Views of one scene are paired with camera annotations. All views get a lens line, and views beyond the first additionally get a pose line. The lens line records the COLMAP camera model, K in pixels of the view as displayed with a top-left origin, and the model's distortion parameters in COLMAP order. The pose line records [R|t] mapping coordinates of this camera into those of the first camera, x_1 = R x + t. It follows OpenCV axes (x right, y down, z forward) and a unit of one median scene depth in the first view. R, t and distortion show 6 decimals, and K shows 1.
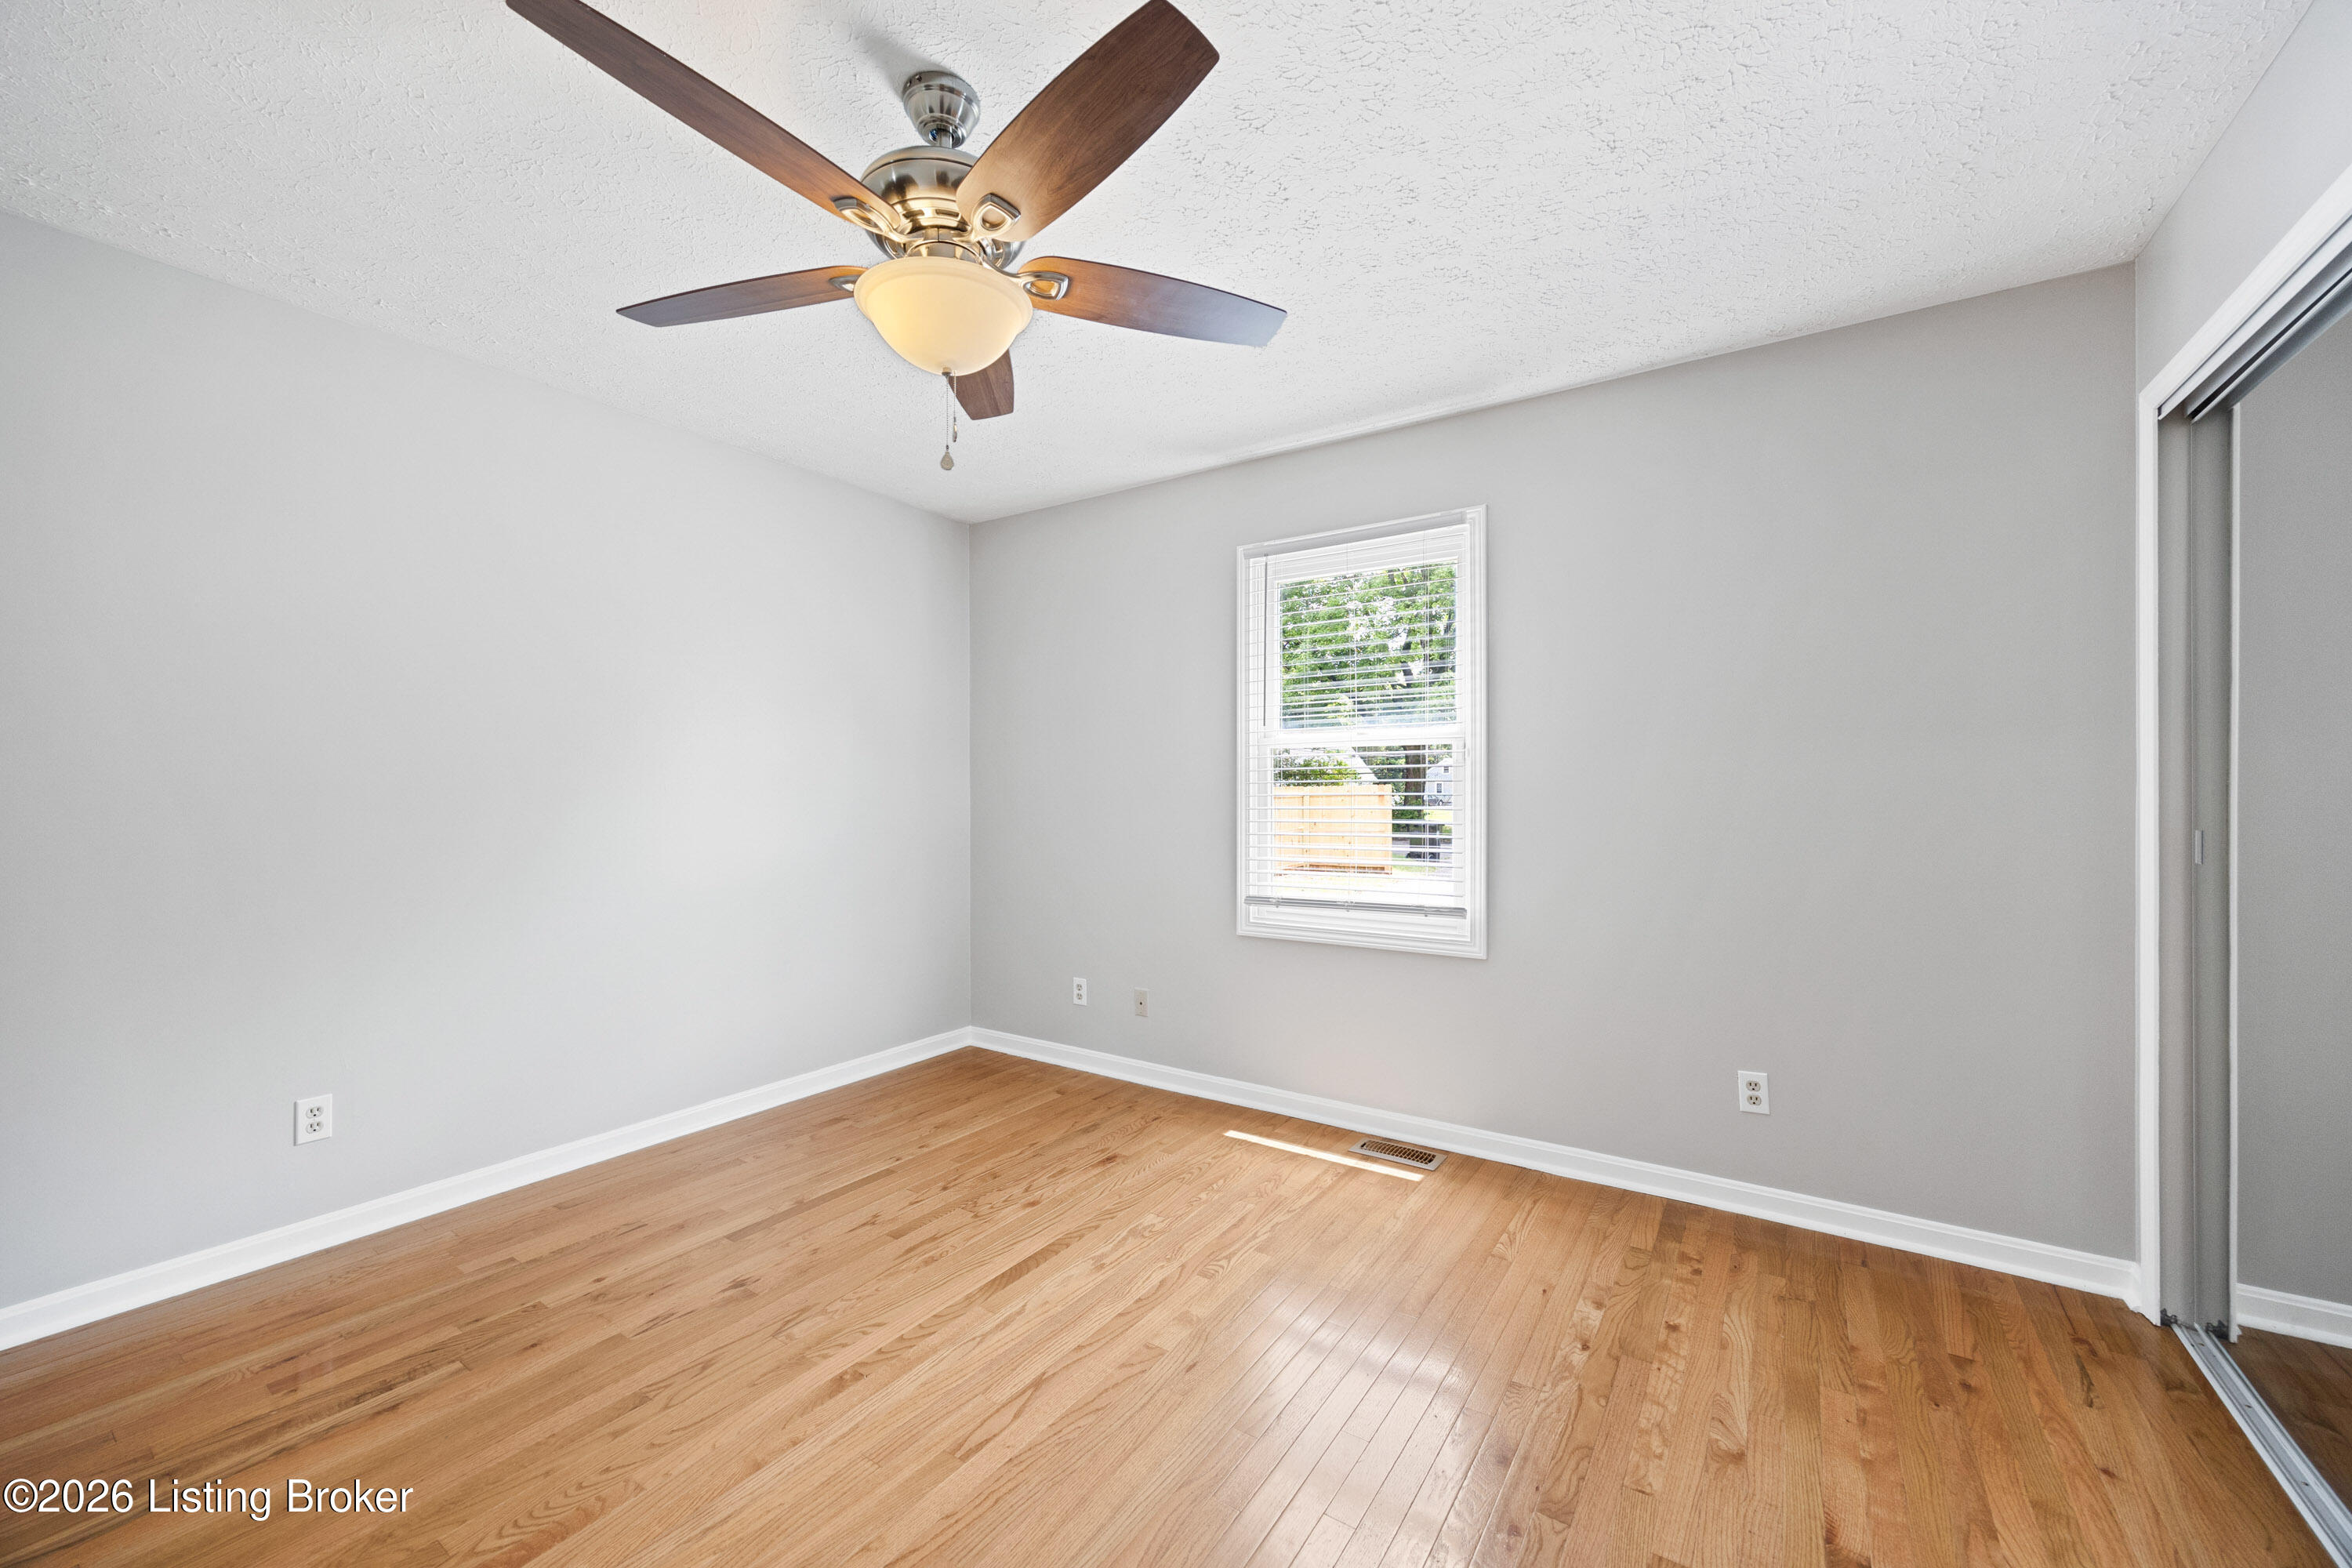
lens RADIAL K [[908.7, 0, 1176.0], [0, 908.7, 784.0], [0, 0, 1]] dist [0.000465, 0.000039]
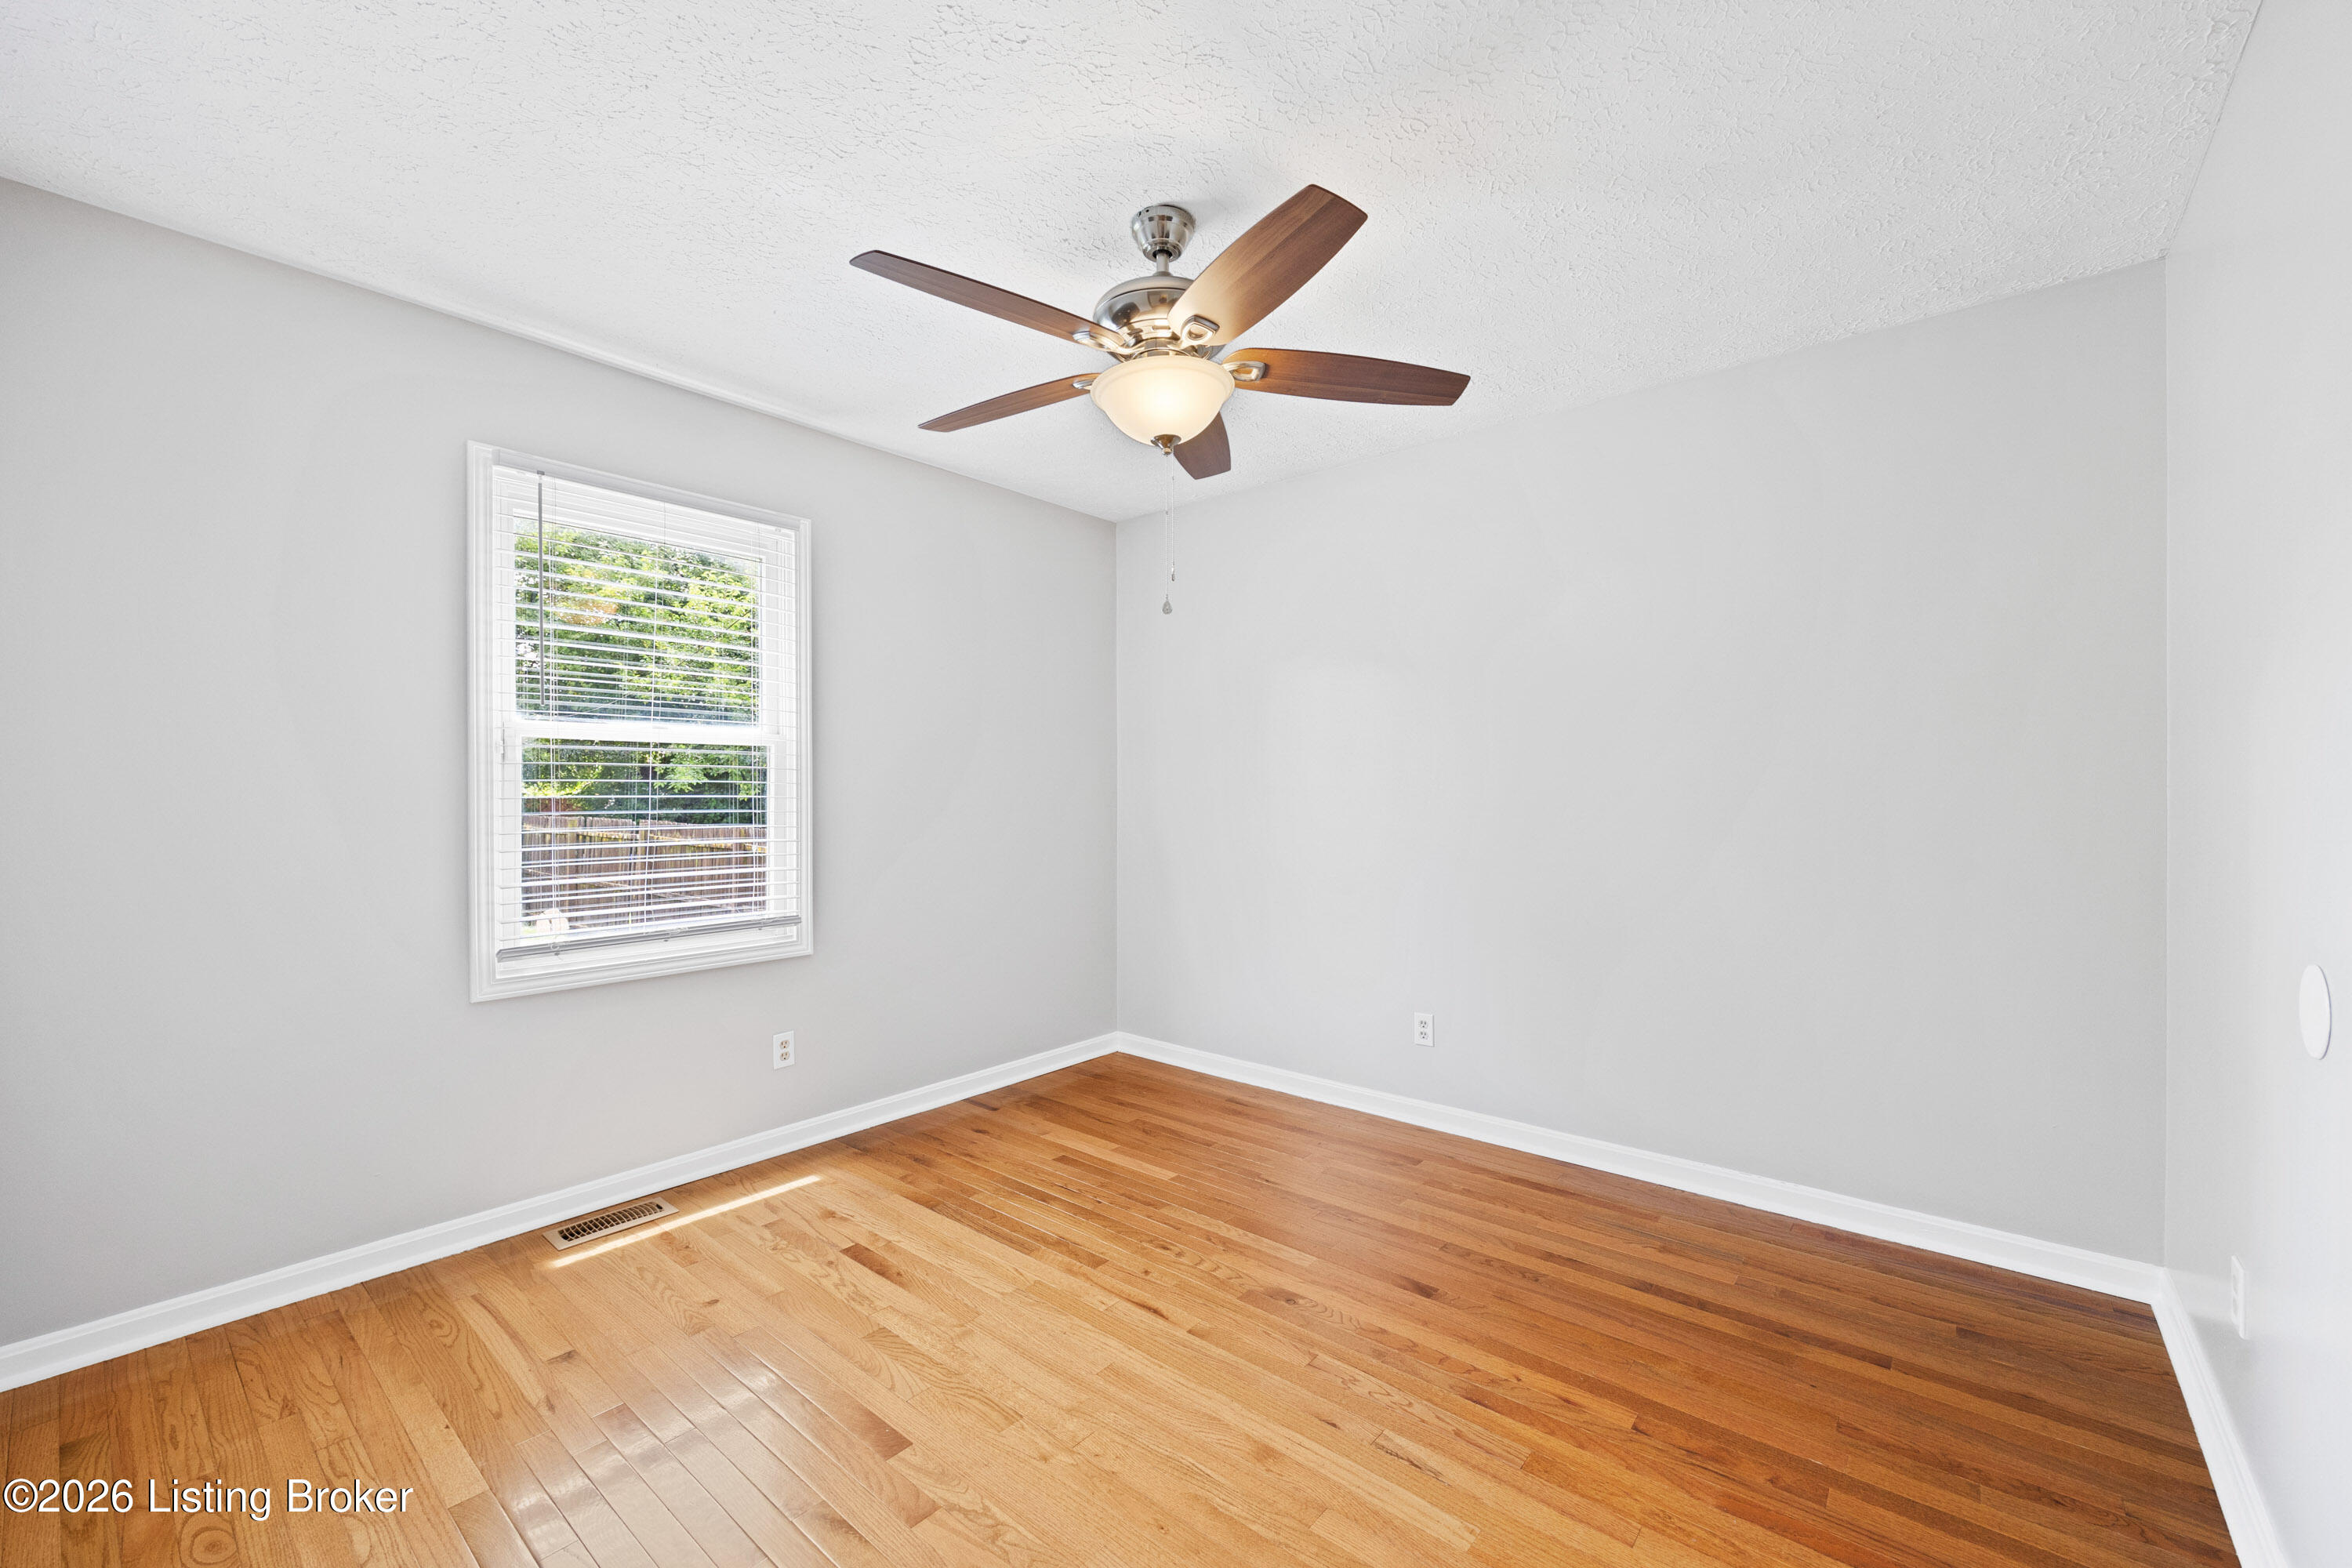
lens RADIAL K [[950.7, 0, 1179.9], [0, 950.7, 808.7], [0, 0, 1]] dist [-0.000088, -0.000006]
pose [[0.110228, -0.012932, 0.993822, -0.644214], [-0.007268, 0.999878, 0.013817, 0.003763], [-0.993880, -0.008746, 0.110121, 0.421931]]
